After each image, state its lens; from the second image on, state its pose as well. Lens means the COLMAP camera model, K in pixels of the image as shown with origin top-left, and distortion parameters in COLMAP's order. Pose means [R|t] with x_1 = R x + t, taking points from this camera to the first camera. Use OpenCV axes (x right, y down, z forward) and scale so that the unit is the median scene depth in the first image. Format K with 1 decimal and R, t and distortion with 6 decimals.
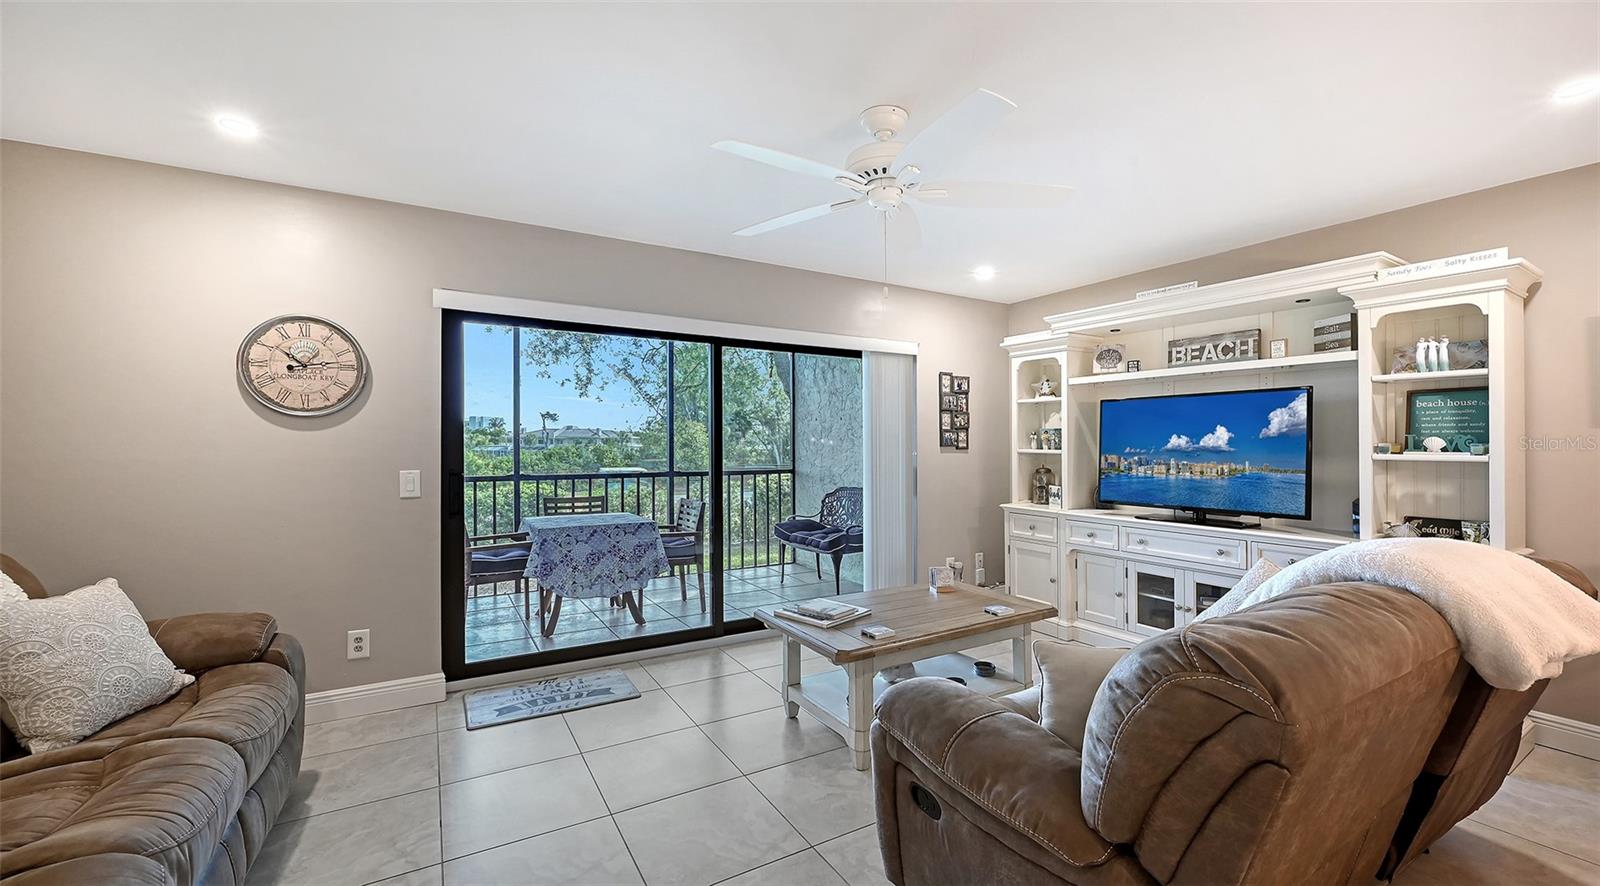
lens RADIAL K [[644.2, 0, 805.6], [0, 644.2, 445.8], [0, 0, 1]] dist [0.002232, 0.000418]
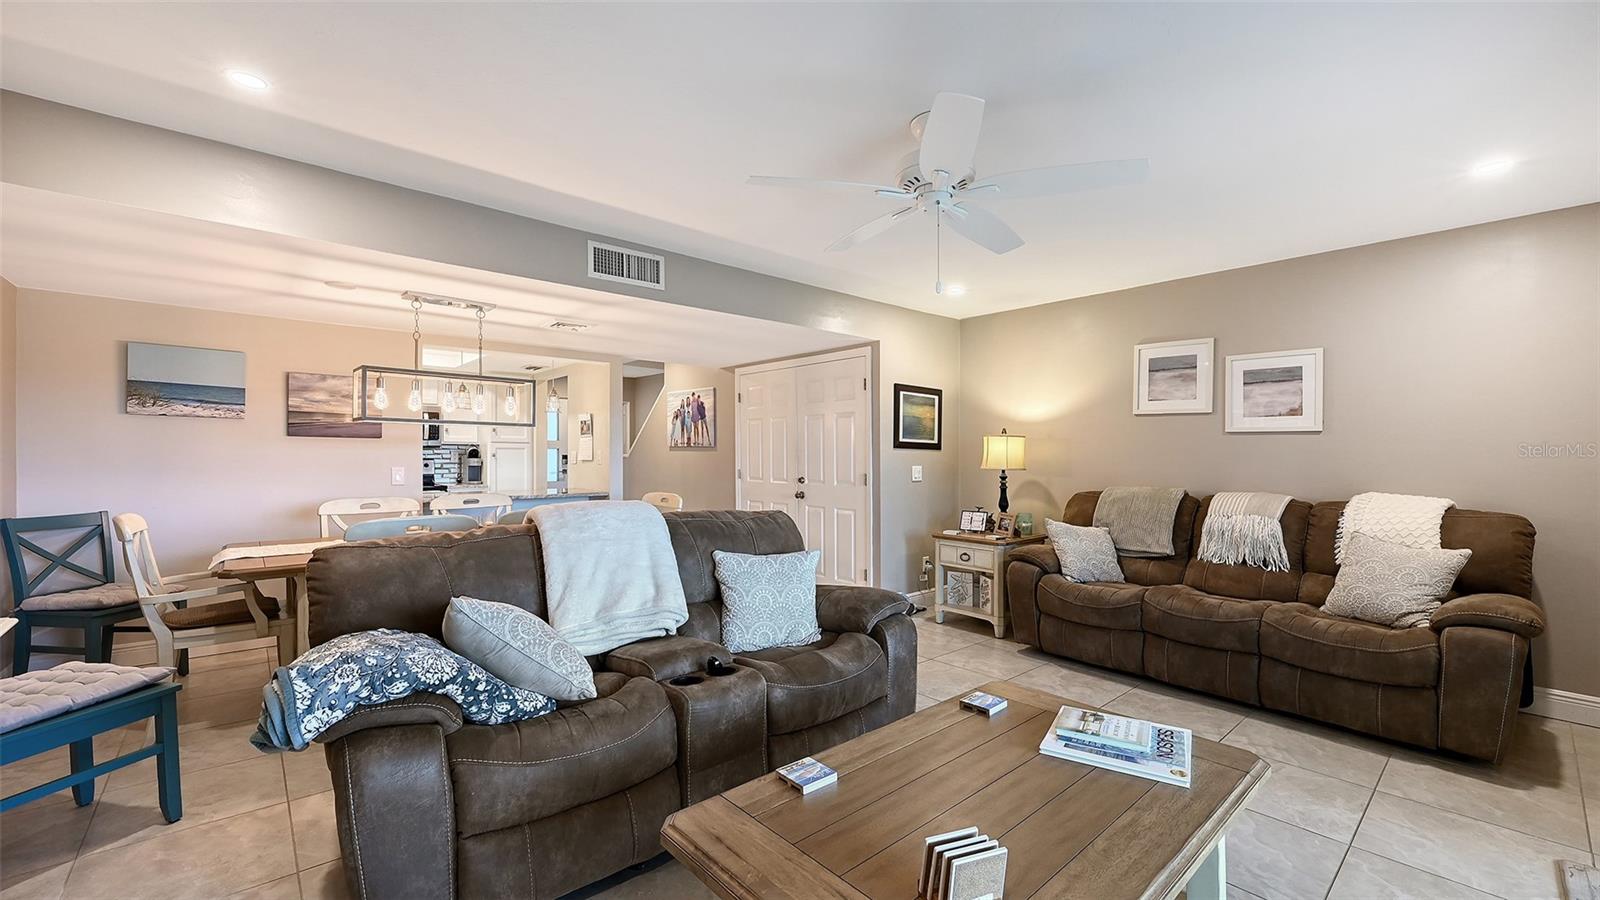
lens RADIAL K [[644.2, 0, 805.1], [0, 644.2, 450.4], [0, 0, 1]] dist [0.002232, 0.000418]
pose [[-0.984444, -0.008117, -0.175513, 0.289628], [-0.007217, 0.999957, -0.005767, 0.007432], [0.175552, -0.004411, -0.984460, 1.108563]]
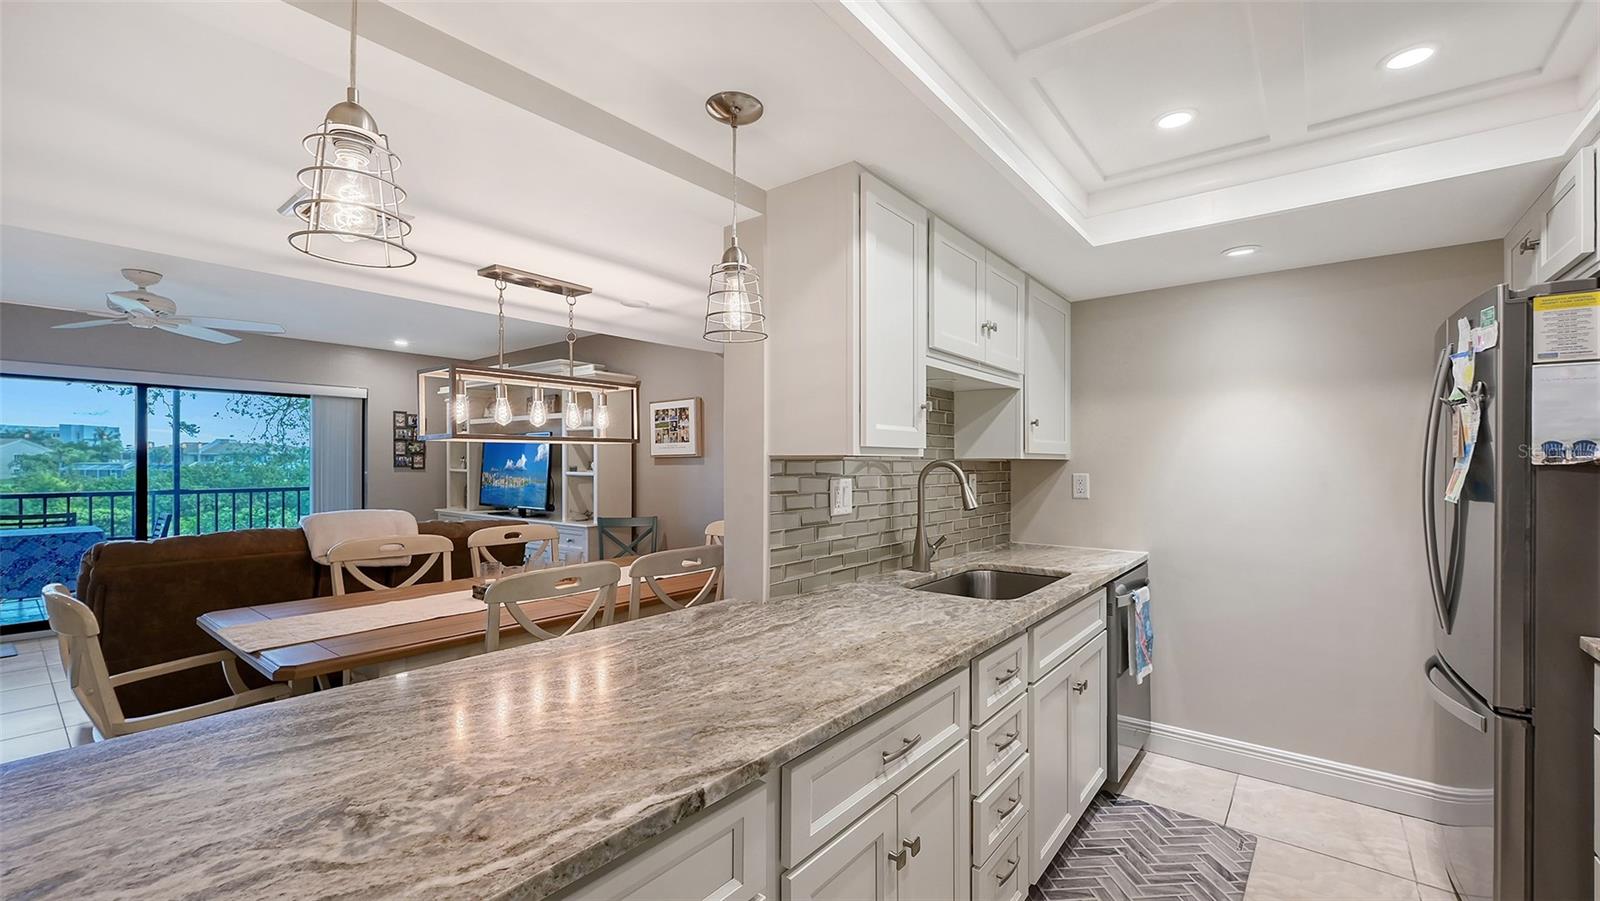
lens RADIAL K [[644.2, 0, 793.3], [0, 644.2, 458.2], [0, 0, 1]] dist [0.002232, 0.000418]
pose [[0.934546, 0.001461, 0.355840, 0.617978], [0.001096, 0.999975, -0.006985, -0.008229], [-0.355841, 0.006917, 0.934521, -0.656063]]
